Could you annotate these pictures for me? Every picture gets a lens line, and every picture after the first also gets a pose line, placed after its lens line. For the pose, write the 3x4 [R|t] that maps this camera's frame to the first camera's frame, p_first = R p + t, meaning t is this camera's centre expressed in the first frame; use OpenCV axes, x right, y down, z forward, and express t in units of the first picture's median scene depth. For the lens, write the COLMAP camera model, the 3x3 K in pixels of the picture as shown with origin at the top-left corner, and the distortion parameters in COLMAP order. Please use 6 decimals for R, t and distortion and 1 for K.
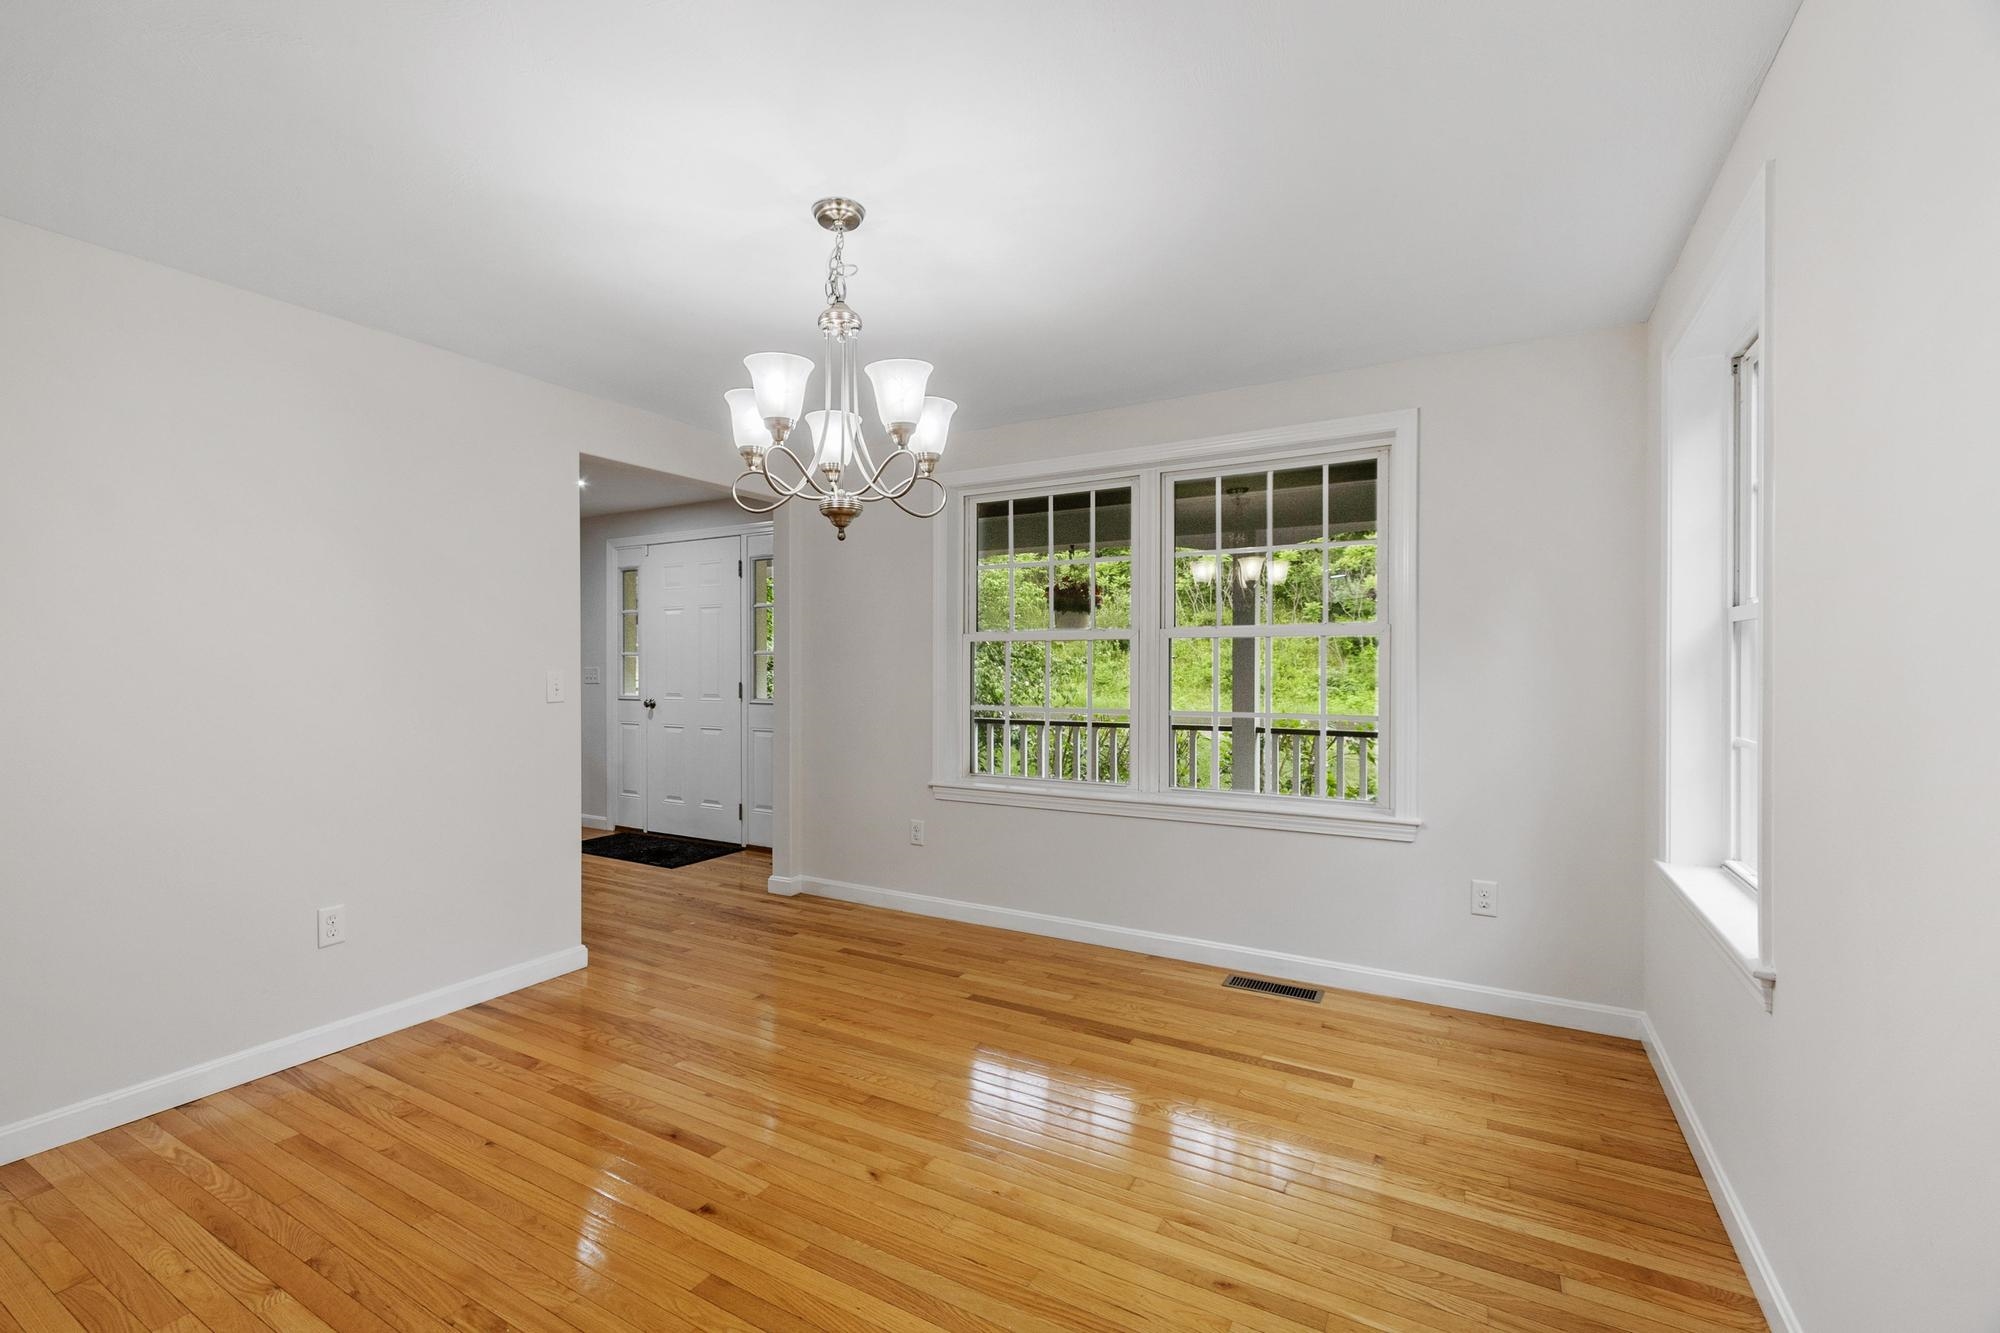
lens RADIAL K [[879.6, 0, 914.7], [0, 879.6, 671.1], [0, 0, 1]] dist [0.006544, -0.001734]
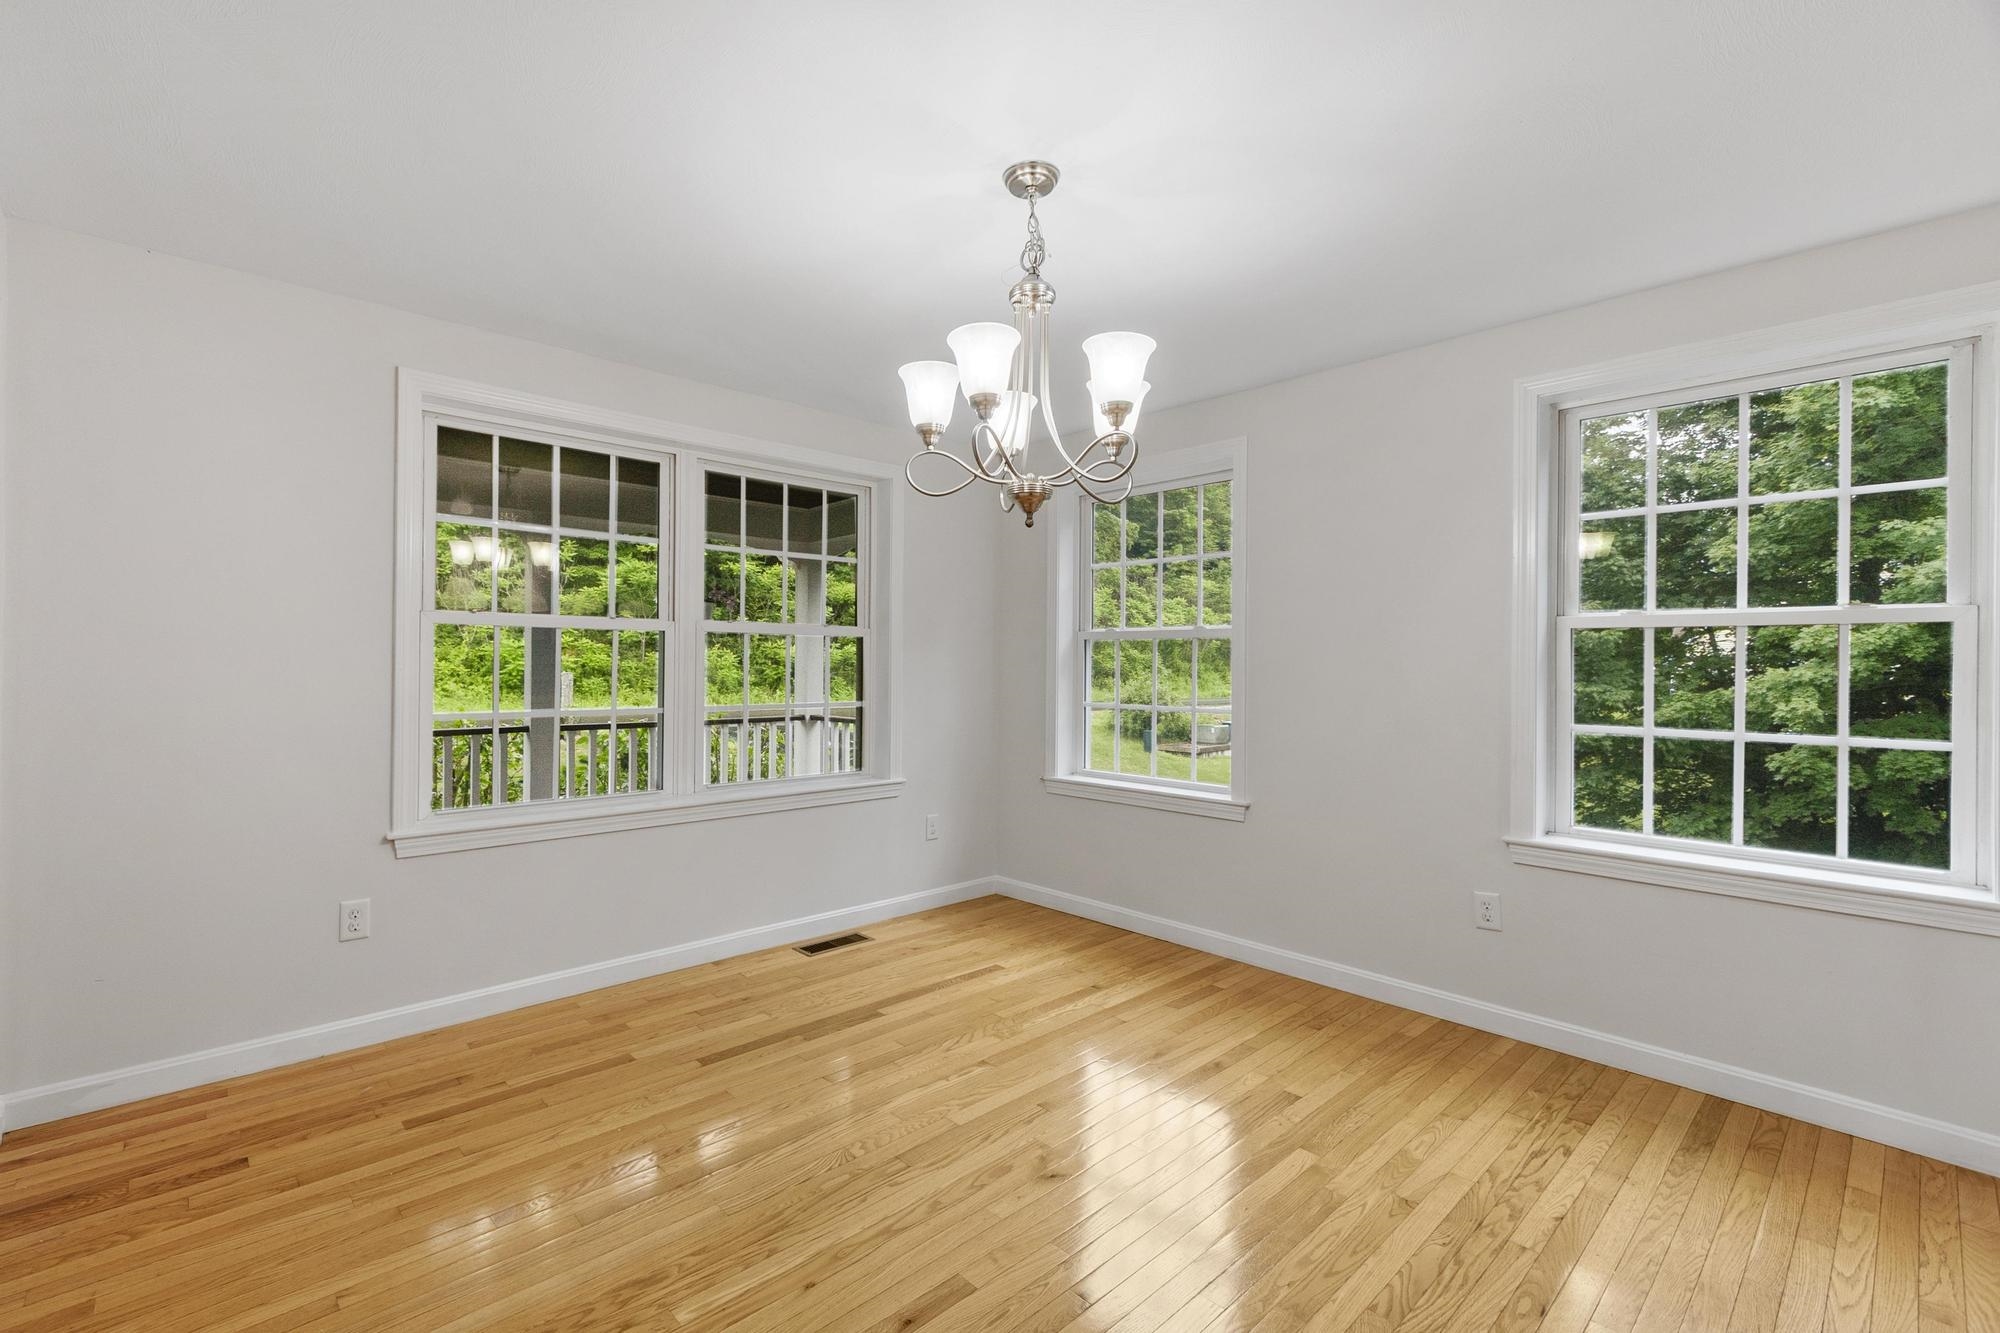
lens RADIAL K [[879.6, 0, 983.4], [0, 879.6, 666.3], [0, 0, 1]] dist [0.006544, -0.001734]
pose [[0.258430, -0.001837, 0.966028, -0.655188], [-0.001593, 0.999996, 0.002328, -0.002084], [-0.966029, -0.002140, 0.258426, 0.528559]]
